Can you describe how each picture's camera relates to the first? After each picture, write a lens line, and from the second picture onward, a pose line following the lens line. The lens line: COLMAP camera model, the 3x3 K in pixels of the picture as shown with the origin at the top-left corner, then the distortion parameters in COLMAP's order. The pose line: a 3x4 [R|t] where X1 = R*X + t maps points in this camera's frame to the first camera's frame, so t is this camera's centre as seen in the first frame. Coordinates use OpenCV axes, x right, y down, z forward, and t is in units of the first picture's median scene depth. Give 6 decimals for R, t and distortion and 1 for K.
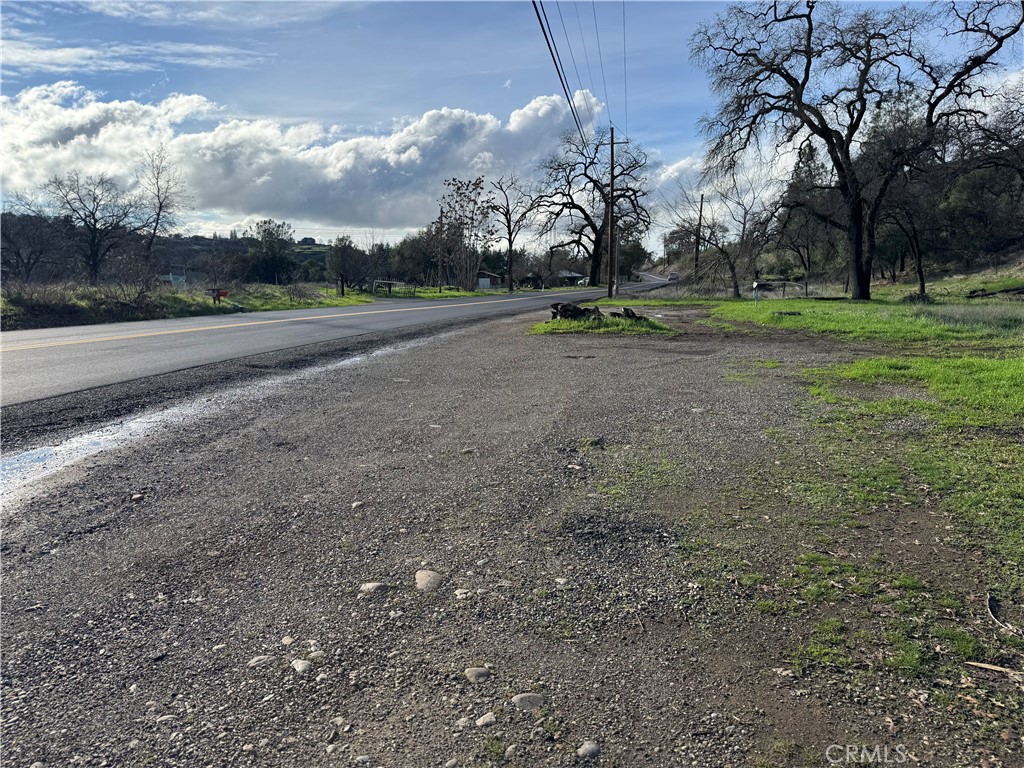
lens RADIAL K [[719.6, 0, 513.7], [0, 719.6, 382.4], [0, 0, 1]] dist [0.040828, -0.042150]
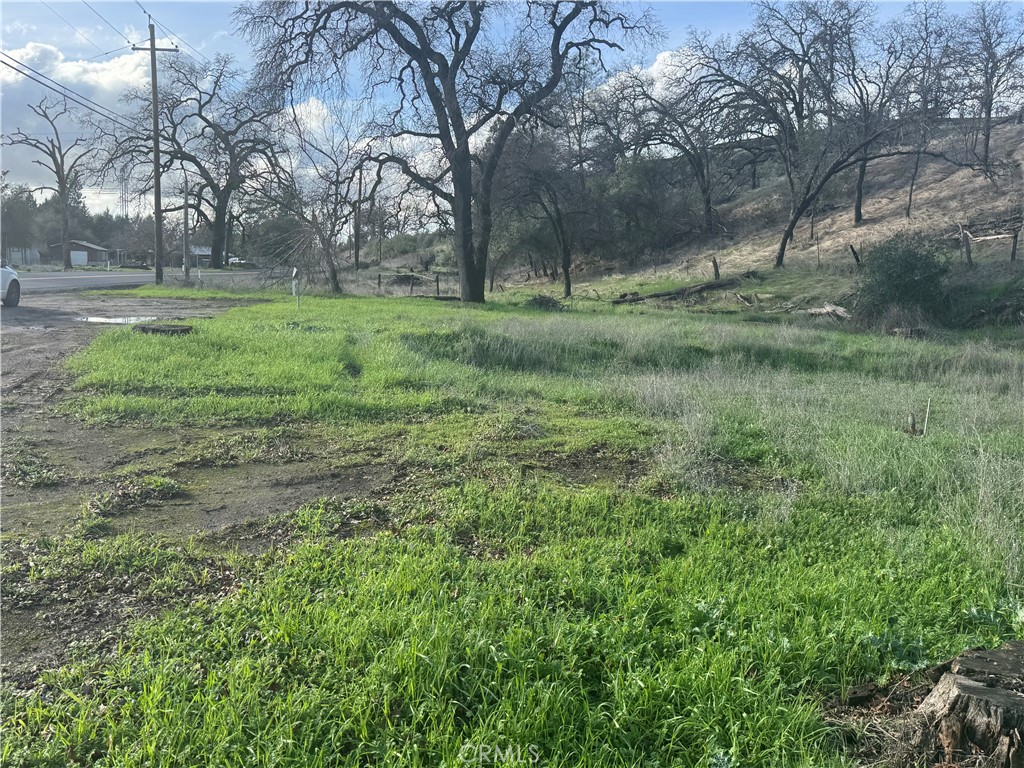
lens RADIAL K [[840.0, 0, 505.3], [0, 840.0, 390.2], [0, 0, 1]] dist [0.076963, -0.106858]
pose [[0.935990, -0.005333, 0.351986, 0.172731], [0.004225, 0.999983, 0.003918, -0.024703], [-0.352001, -0.002180, 0.935997, 0.179544]]
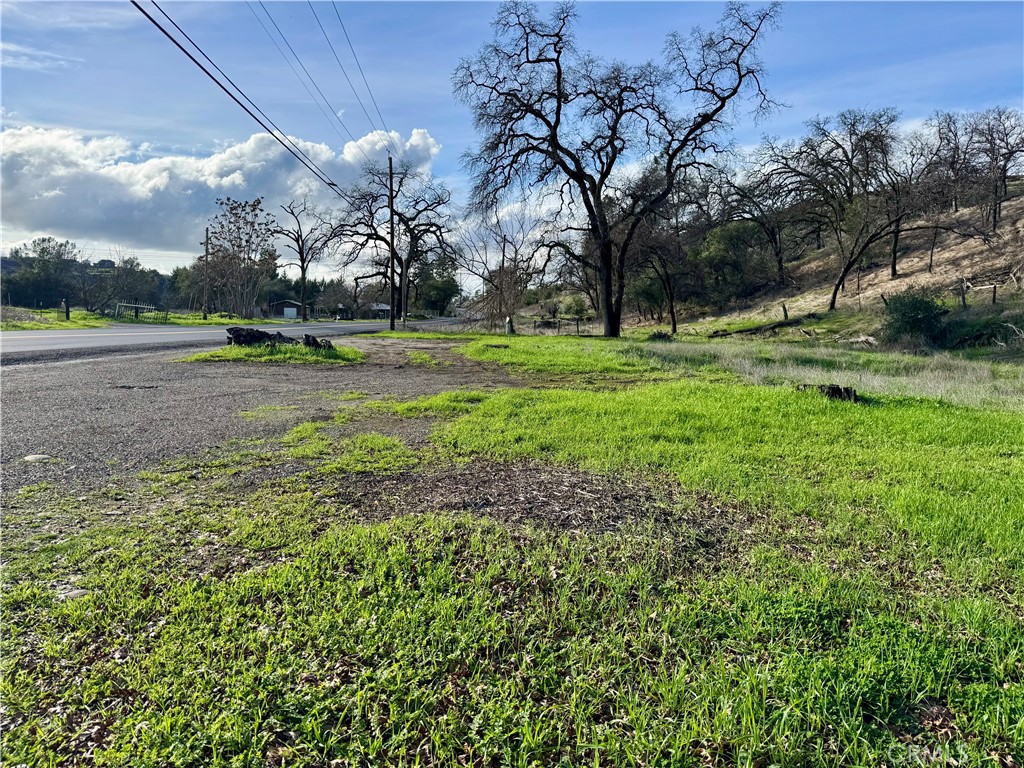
lens RADIAL K [[719.6, 0, 511.7], [0, 719.6, 384.5], [0, 0, 1]] dist [0.040828, -0.042150]
pose [[0.973789, 0.007292, 0.227336, 0.080814], [0.003133, 0.998961, -0.045466, 0.000226], [-0.227431, 0.044986, 0.972755, 0.026073]]
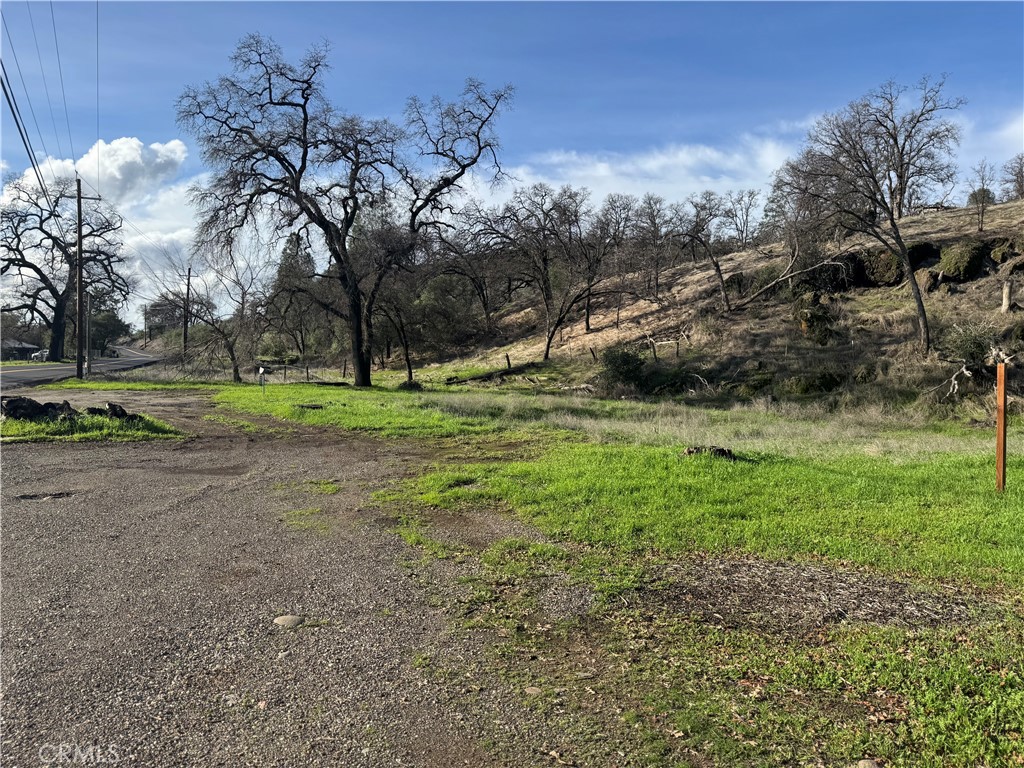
lens RADIAL K [[719.6, 0, 510.7], [0, 719.6, 394.7], [0, 0, 1]] dist [0.040828, -0.042150]
pose [[0.782915, 0.000001, 0.622129, 0.003164], [0.056402, 0.995882, -0.070980, -0.012821], [-0.619567, 0.090660, 0.779691, 0.051362]]
